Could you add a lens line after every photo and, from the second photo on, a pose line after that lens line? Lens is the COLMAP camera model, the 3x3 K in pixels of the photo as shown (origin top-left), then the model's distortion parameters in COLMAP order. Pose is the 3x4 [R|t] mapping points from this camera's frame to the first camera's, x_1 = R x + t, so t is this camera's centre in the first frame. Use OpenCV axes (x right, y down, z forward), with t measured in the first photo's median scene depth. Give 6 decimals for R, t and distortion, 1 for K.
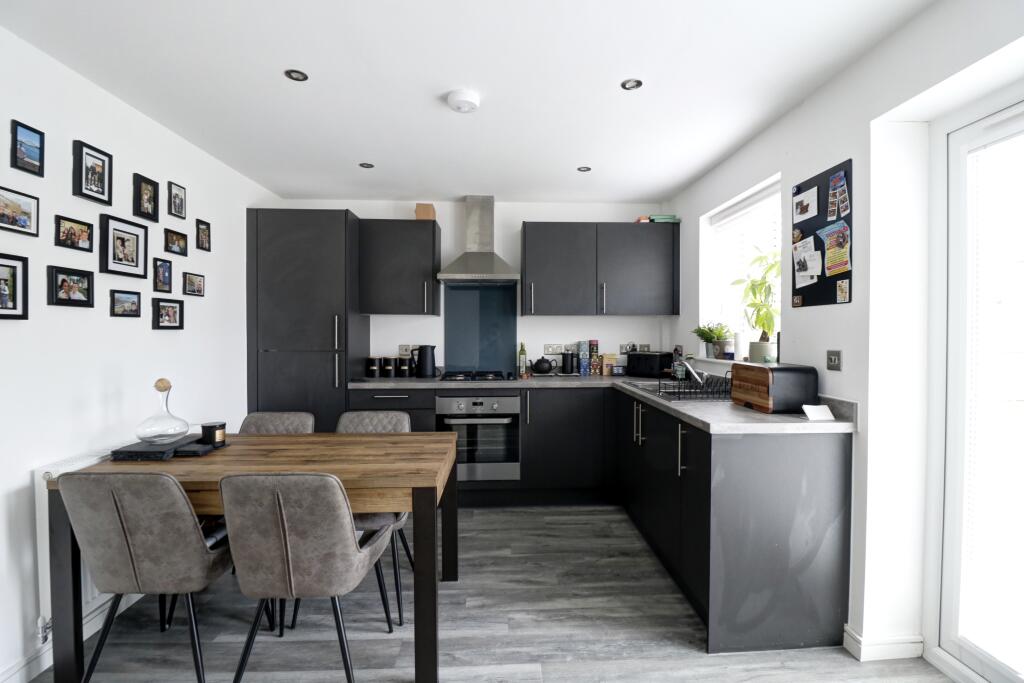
lens RADIAL K [[490.7, 0, 517.3], [0, 490.7, 342.4], [0, 0, 1]] dist [0.000968, -0.011768]
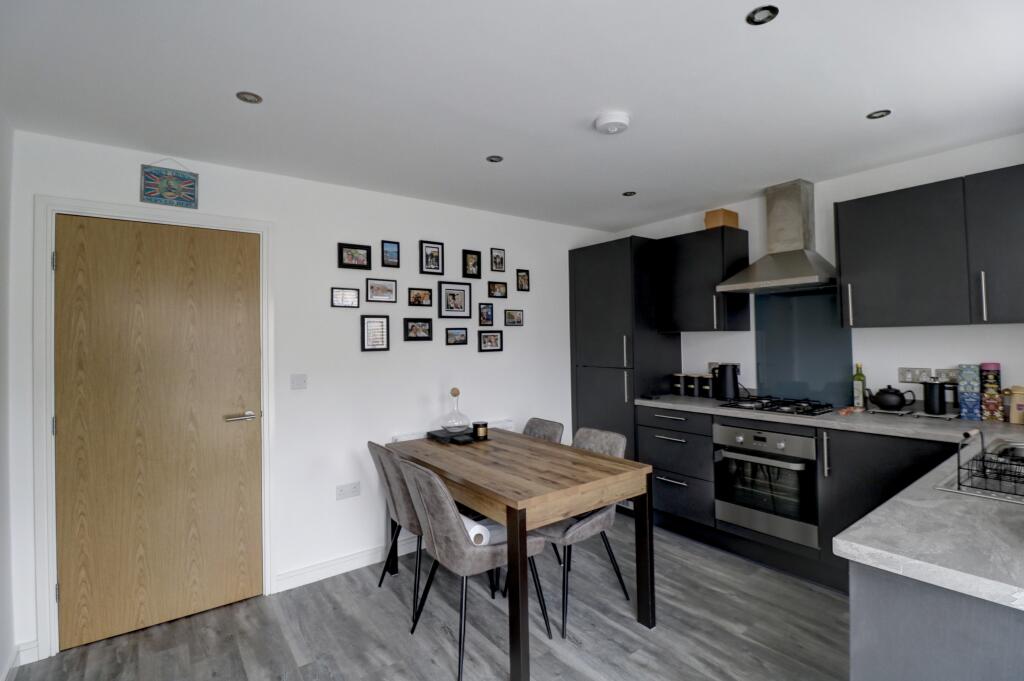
lens RADIAL K [[479.8, 0, 514.4], [0, 479.8, 331.8], [0, 0, 1]] dist [-0.003711, -0.001228]
pose [[0.564267, -0.025722, -0.825192, 0.492816], [0.003447, 0.999579, -0.028801, -0.045434], [0.825585, 0.013406, 0.564118, 0.277515]]
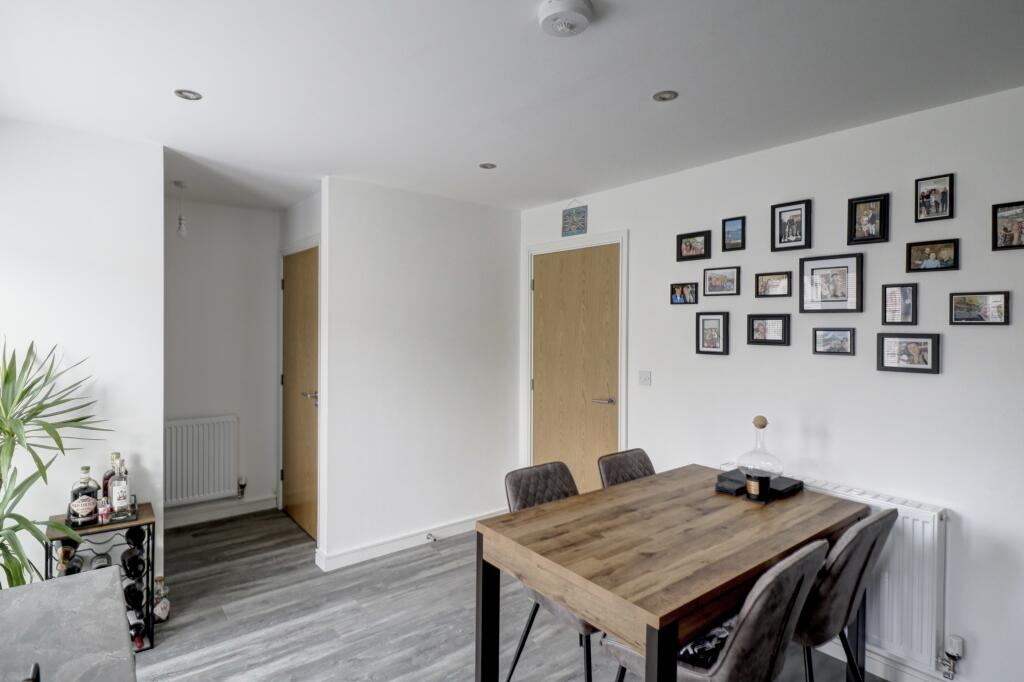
lens RADIAL K [[530.1, 0, 518.1], [0, 530.1, 333.3], [0, 0, 1]] dist [0.000450, -0.000494]
pose [[-0.799272, 0.000829, -0.600969, 0.296565], [-0.020464, 0.999382, 0.028596, -0.102566], [0.600621, 0.035154, -0.798760, 1.338472]]
